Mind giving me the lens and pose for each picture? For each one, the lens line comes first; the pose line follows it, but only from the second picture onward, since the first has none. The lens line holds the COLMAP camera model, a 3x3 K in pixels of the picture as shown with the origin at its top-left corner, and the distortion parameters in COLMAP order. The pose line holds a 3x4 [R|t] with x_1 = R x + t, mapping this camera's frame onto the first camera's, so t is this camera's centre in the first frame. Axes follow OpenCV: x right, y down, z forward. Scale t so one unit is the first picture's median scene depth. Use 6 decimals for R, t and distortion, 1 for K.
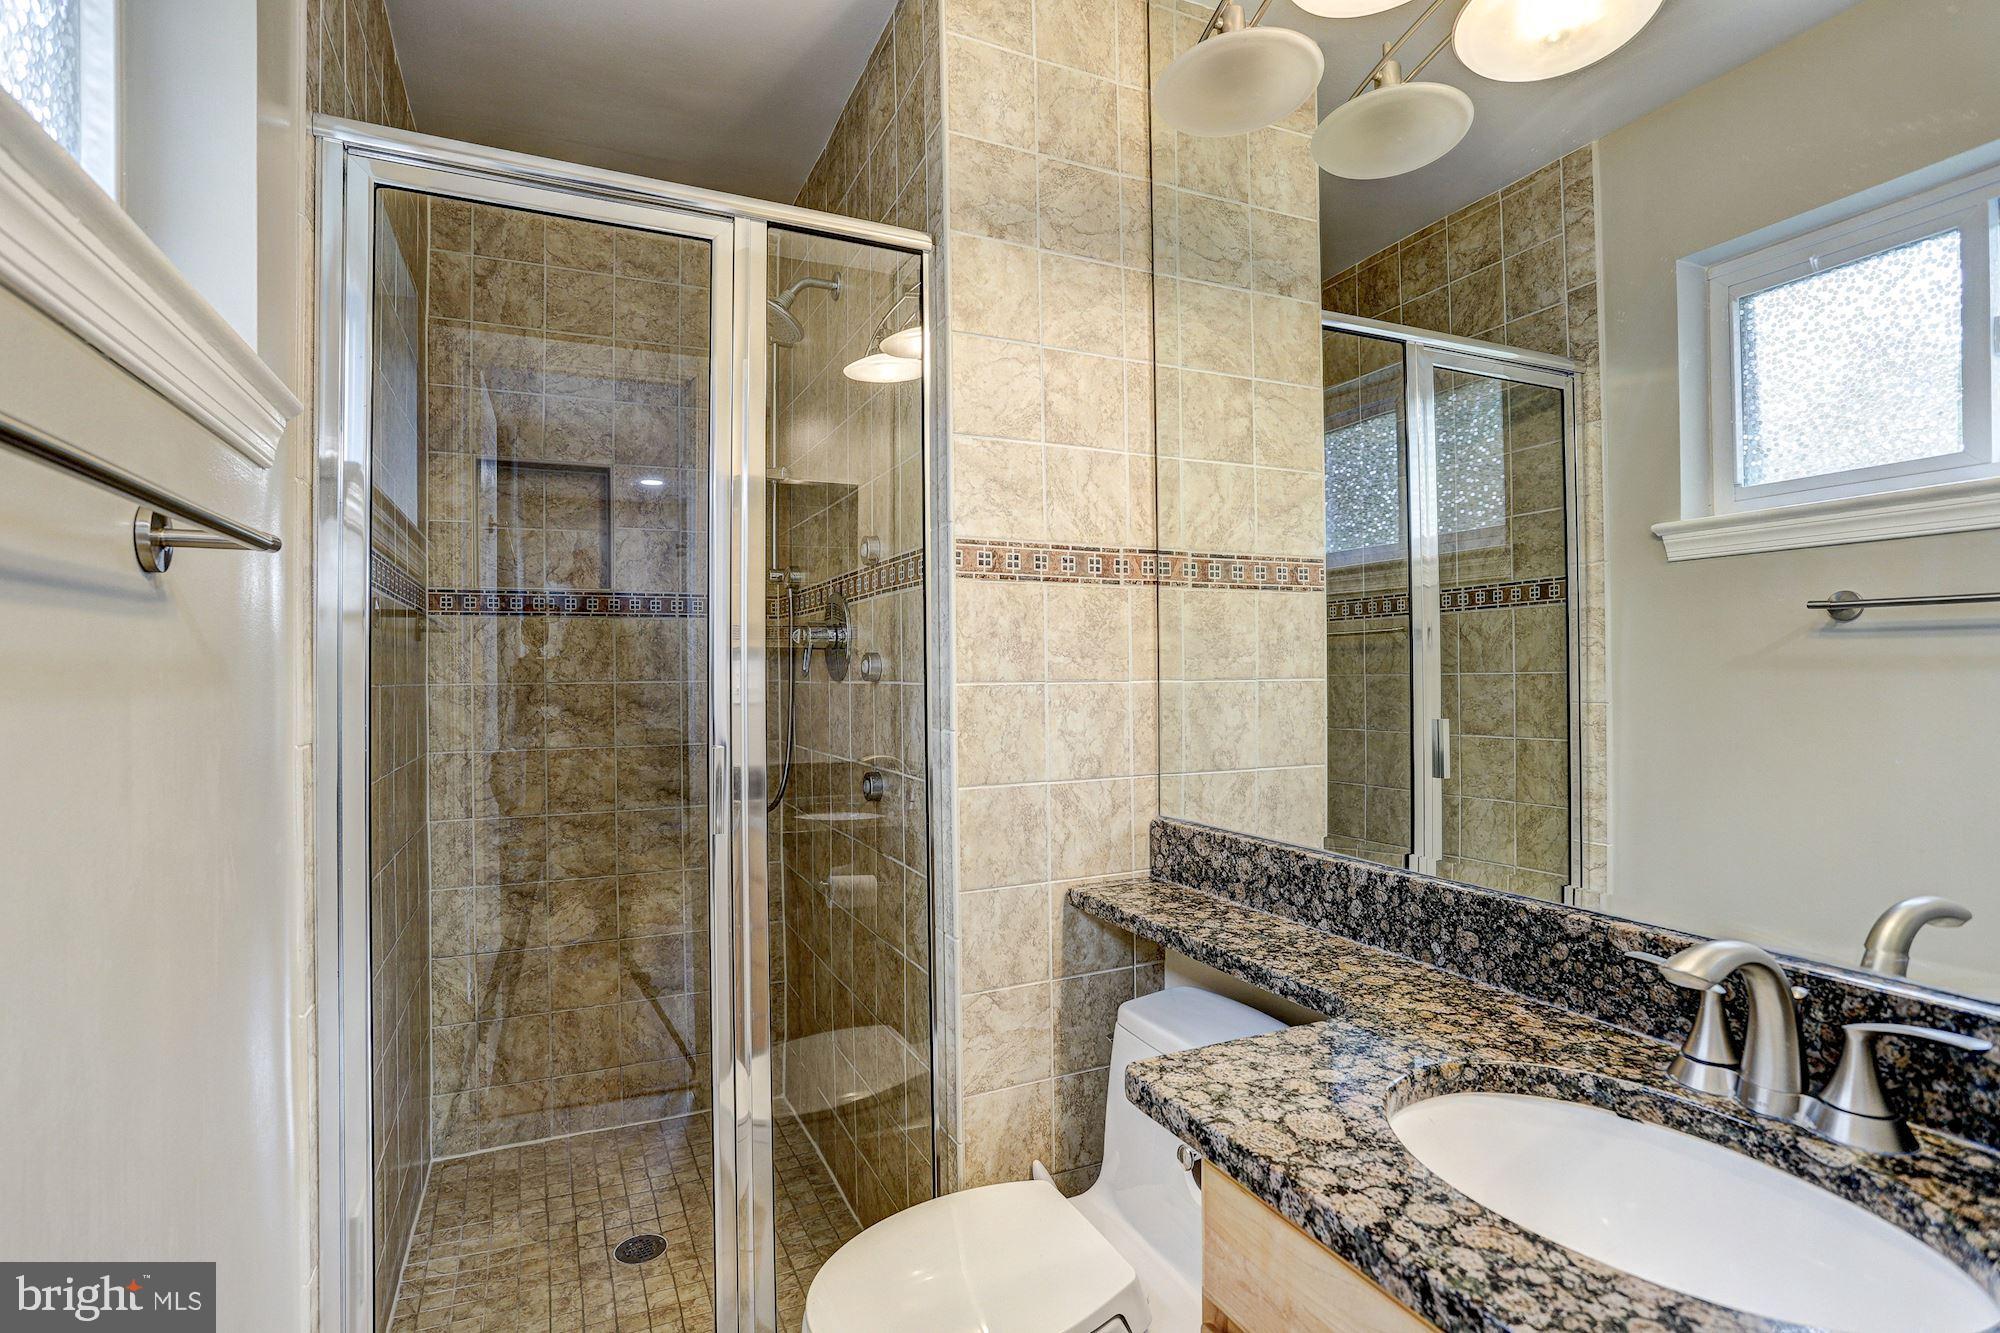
lens RADIAL K [[975.3, 0, 1007.2], [0, 975.3, 666.4], [0, 0, 1]] dist [-0.005178, -0.000307]
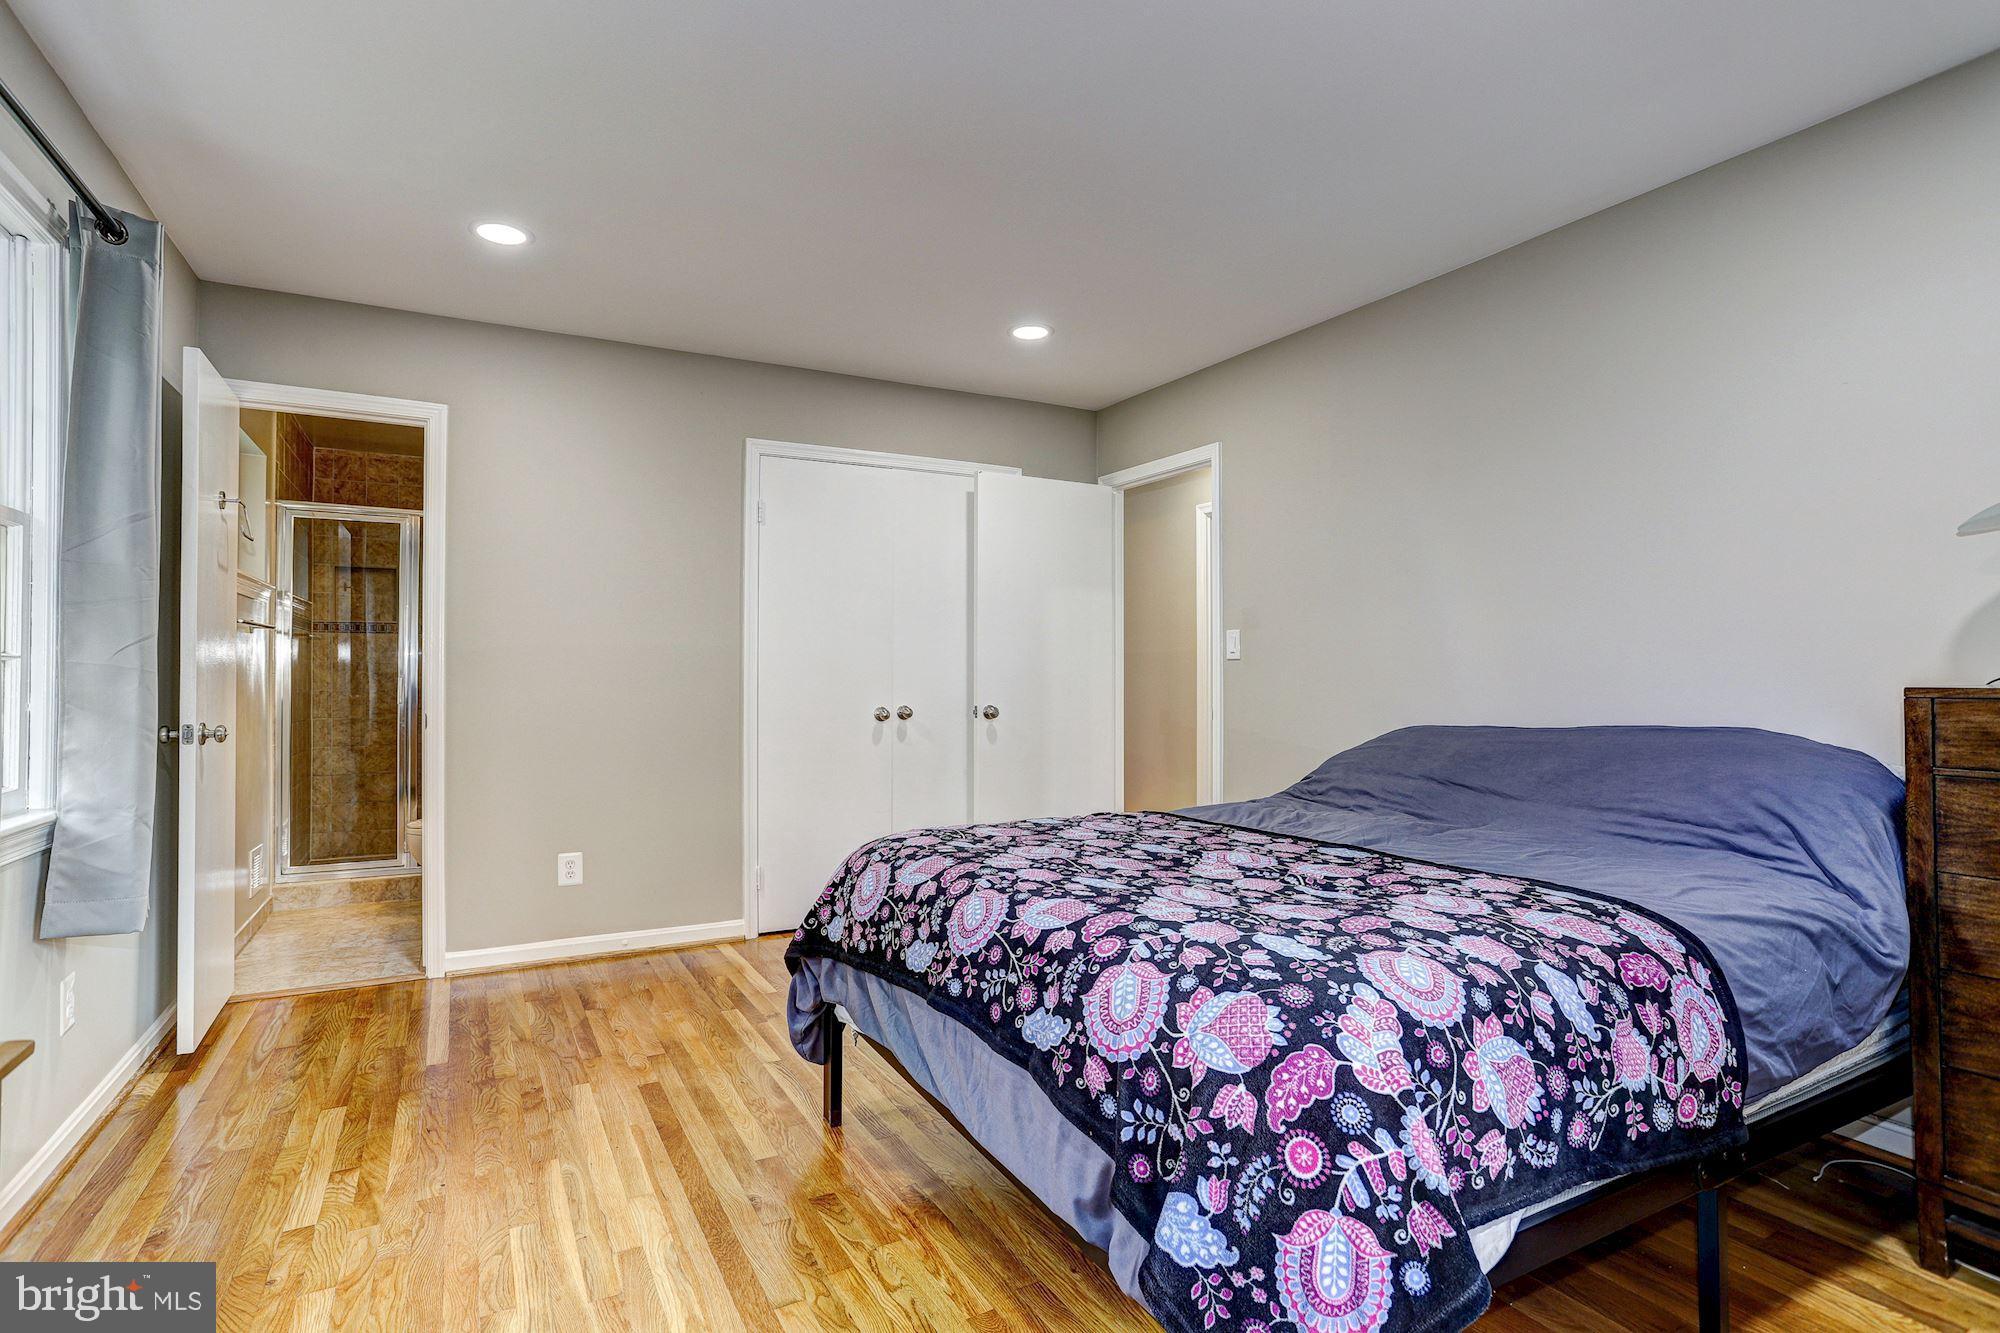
lens RADIAL K [[975.3, 0, 992.0], [0, 975.3, 662.3], [0, 0, 1]] dist [-0.005178, -0.000307]
pose [[0.997763, 0.007327, 0.066450, 0.896365], [-0.007063, 0.999966, -0.004208, 0.017644], [-0.066479, 0.003730, 0.997781, -1.468280]]
